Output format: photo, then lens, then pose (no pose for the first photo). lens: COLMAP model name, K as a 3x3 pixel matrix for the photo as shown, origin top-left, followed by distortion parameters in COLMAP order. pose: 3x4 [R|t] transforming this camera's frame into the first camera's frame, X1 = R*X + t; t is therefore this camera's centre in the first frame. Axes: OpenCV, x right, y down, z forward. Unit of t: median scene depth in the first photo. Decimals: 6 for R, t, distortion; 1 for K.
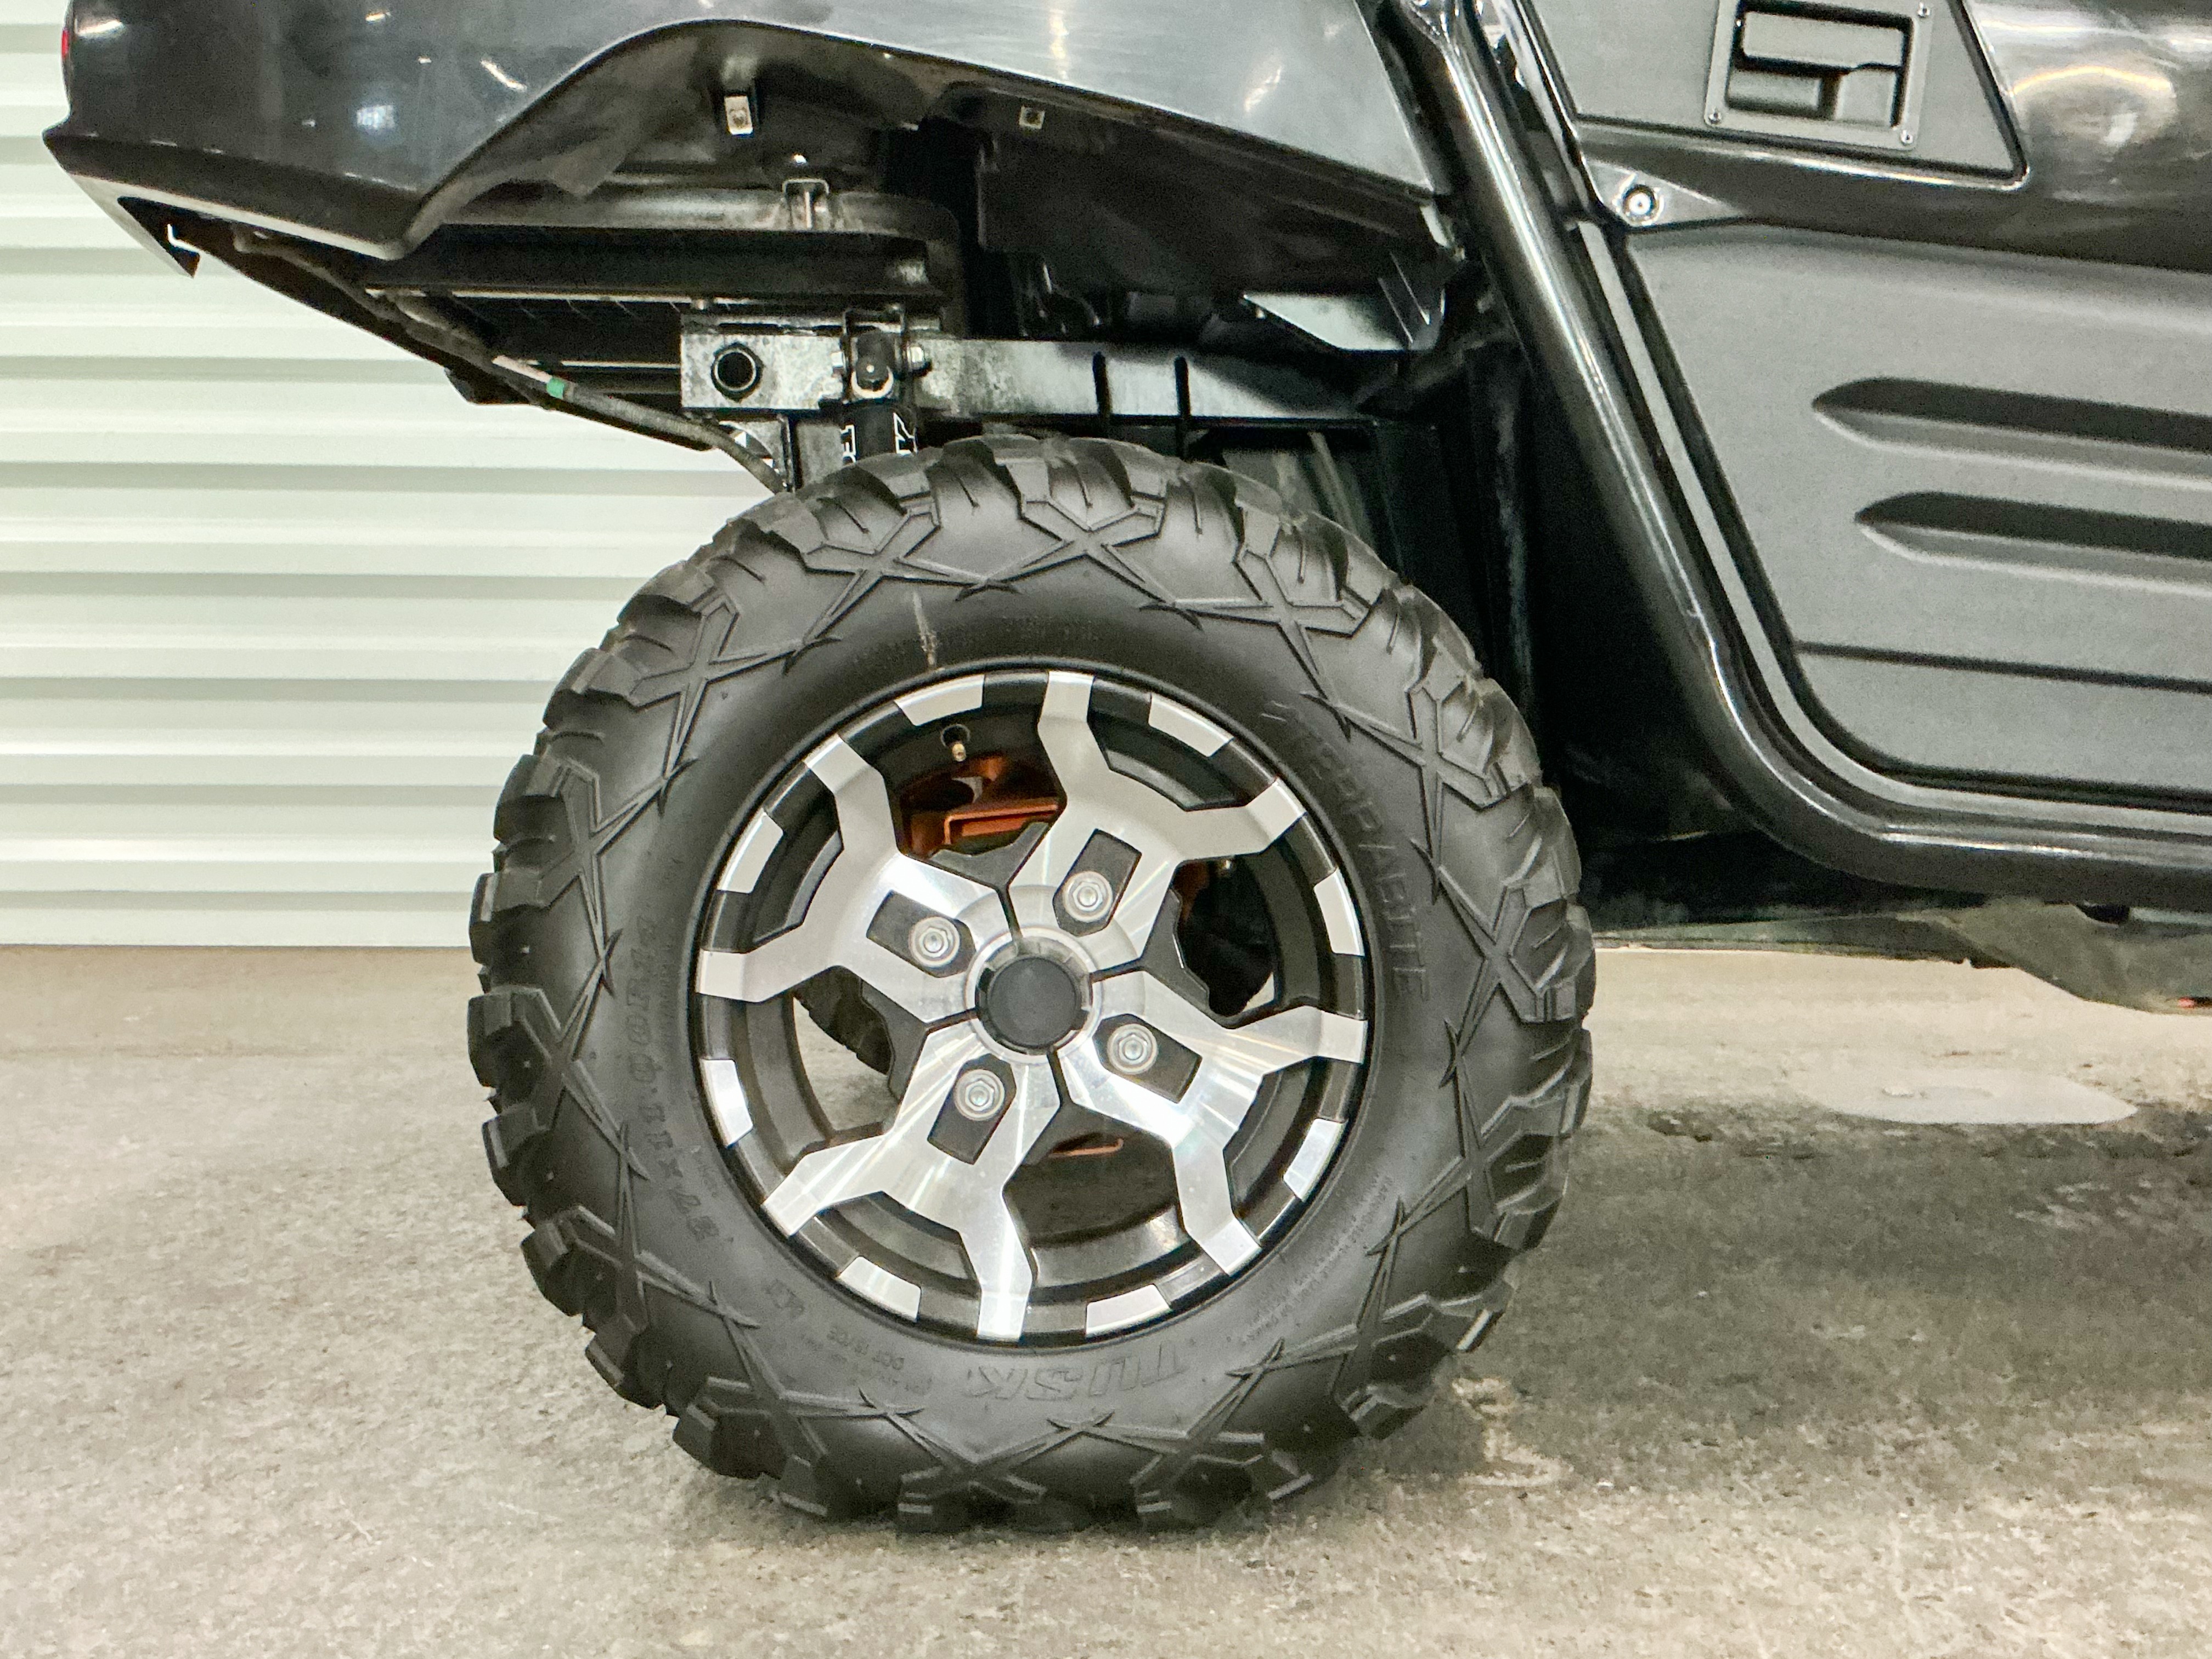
lens RADIAL K [[2237.1, 0, 1100.5], [0, 2237.1, 830.5], [0, 0, 1]] dist [0.151922, -0.330493]
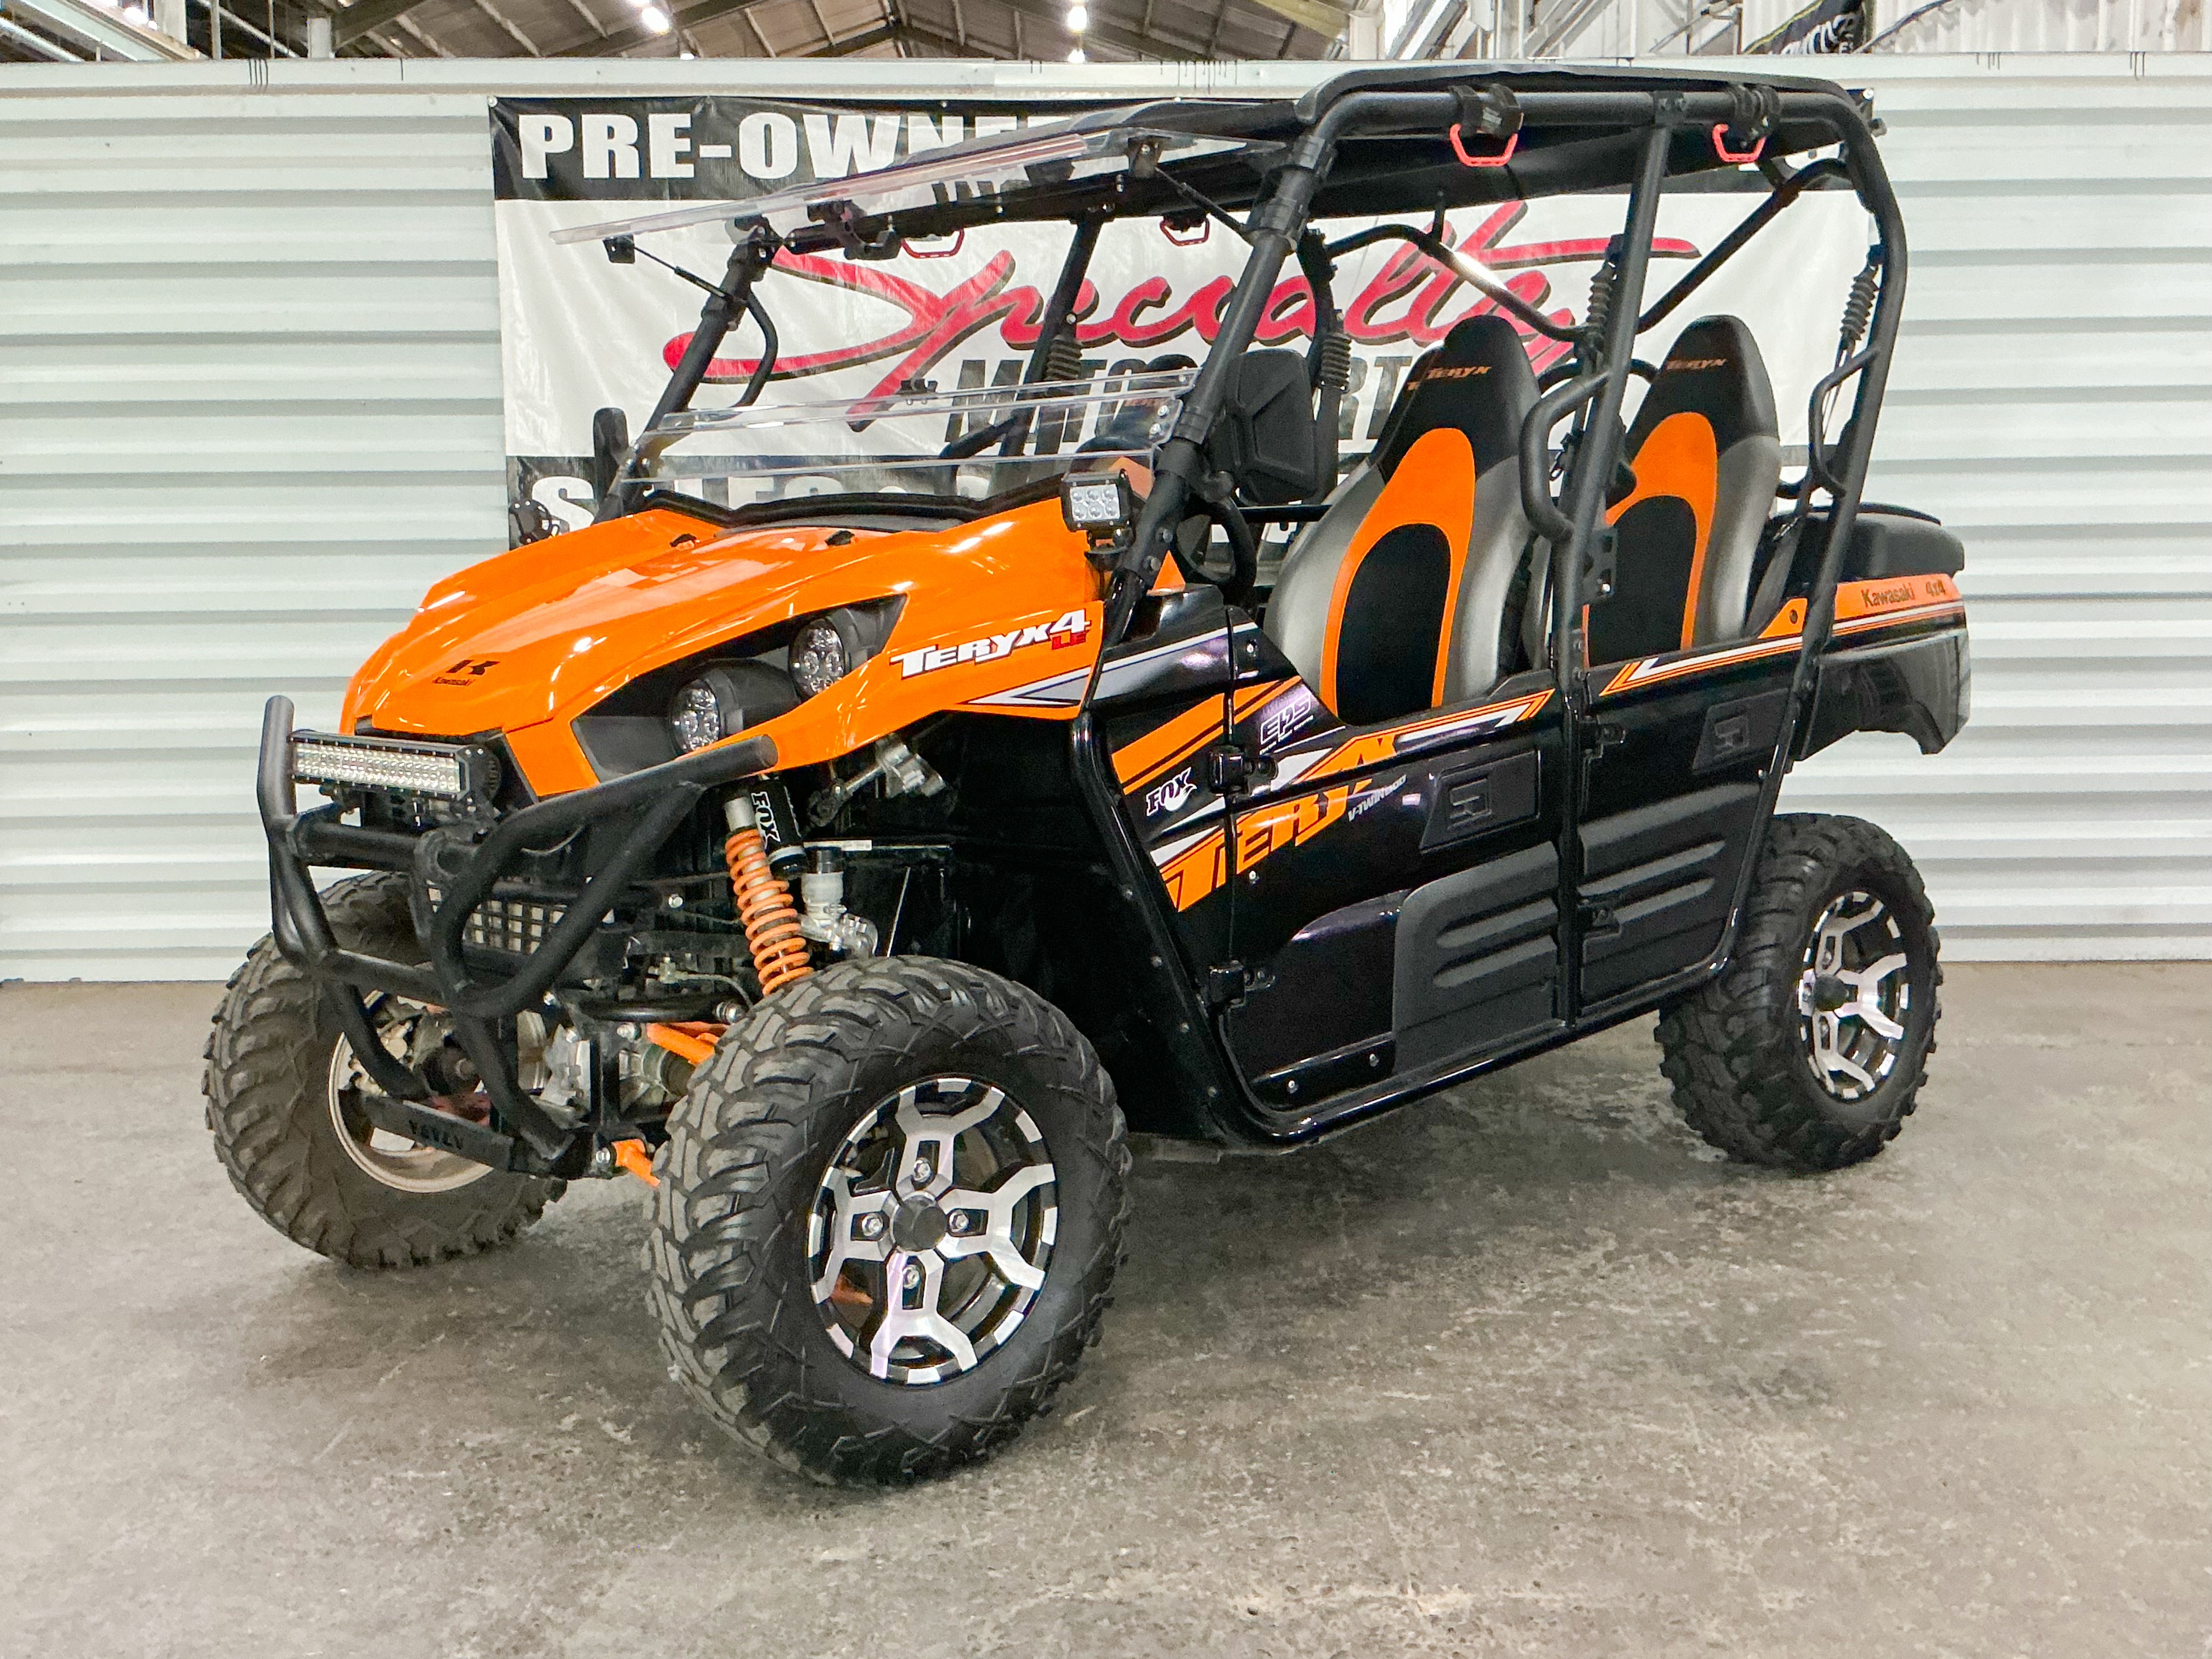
lens RADIAL K [[2332.9, 0, 1108.3], [0, 2332.9, 825.2], [0, 0, 1]] dist [0.160687, -0.351280]
pose [[0.999706, -0.017031, -0.017246, 0.657397], [0.017889, 0.998543, 0.050919, -0.378407], [0.016354, -0.051213, 0.998554, -1.811060]]
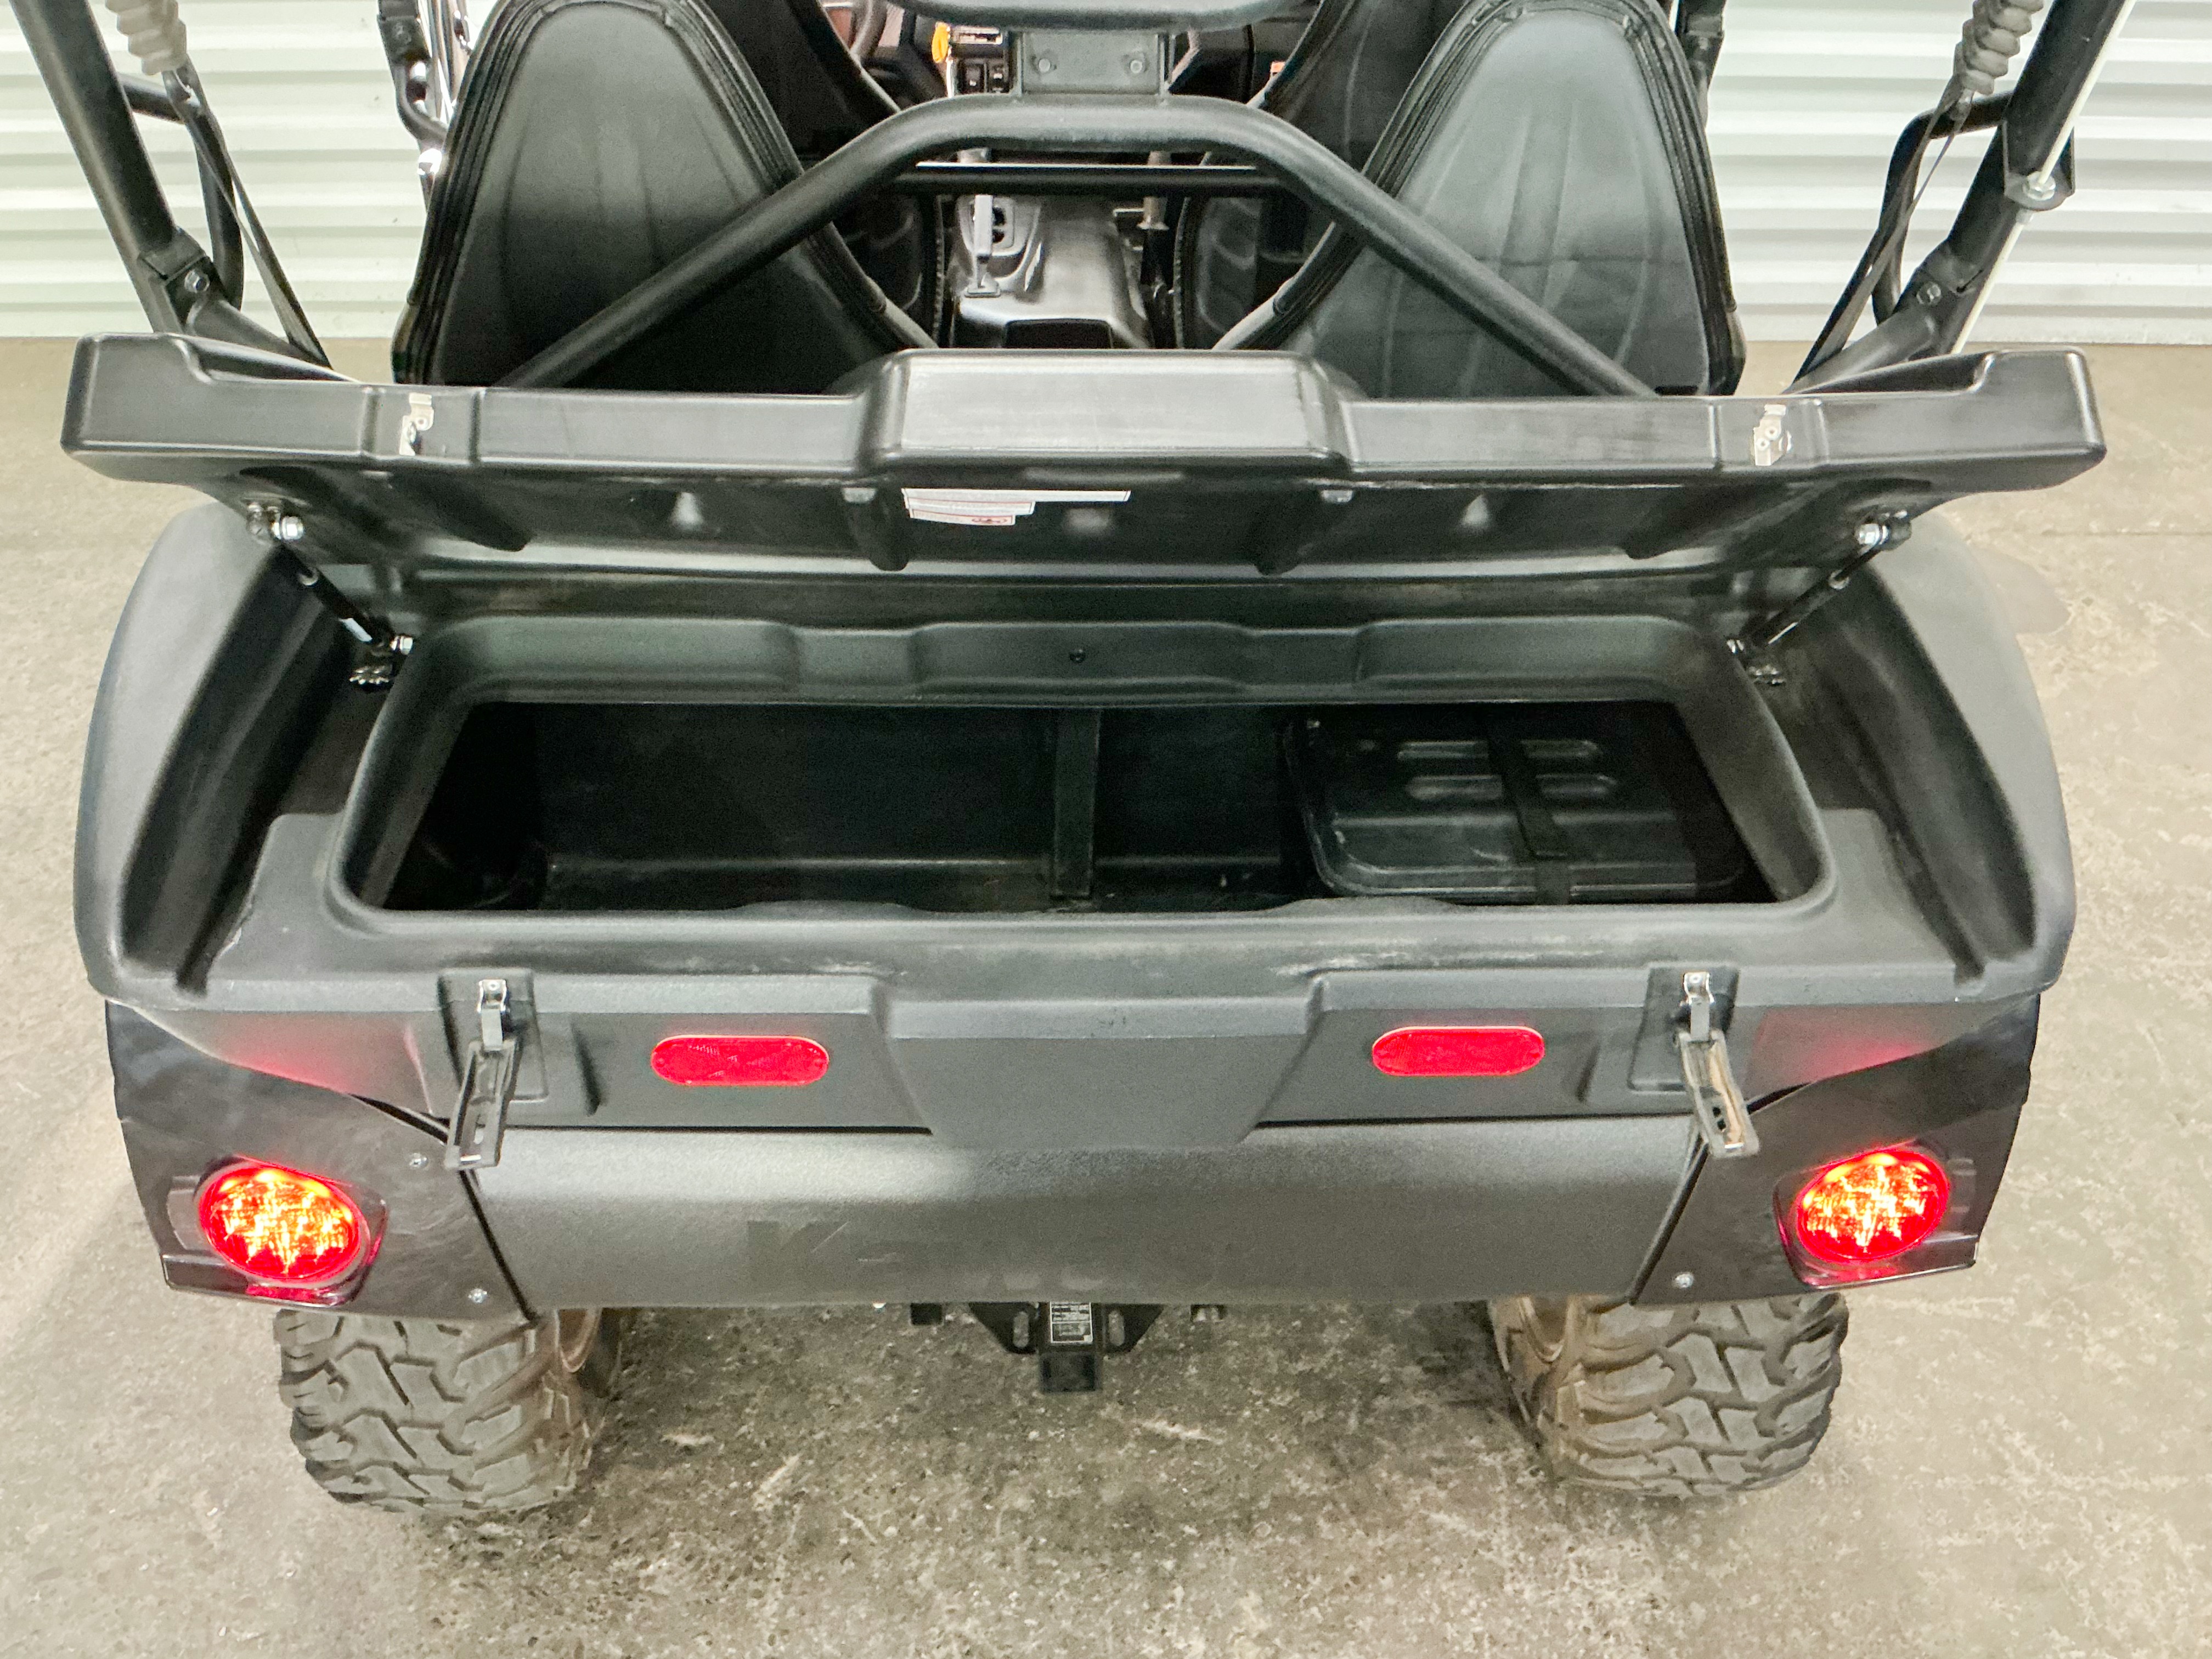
lens RADIAL K [[1971.3, 0, 1107.0], [0, 1971.3, 798.7], [0, 0, 1]] dist [0.111523, -0.248077]
pose [[0.999986, 0.000593, 0.005177, 0.846228], [-0.003169, 0.857887, 0.513829, -1.008027], [-0.004136, -0.513839, 0.857877, -0.613670]]
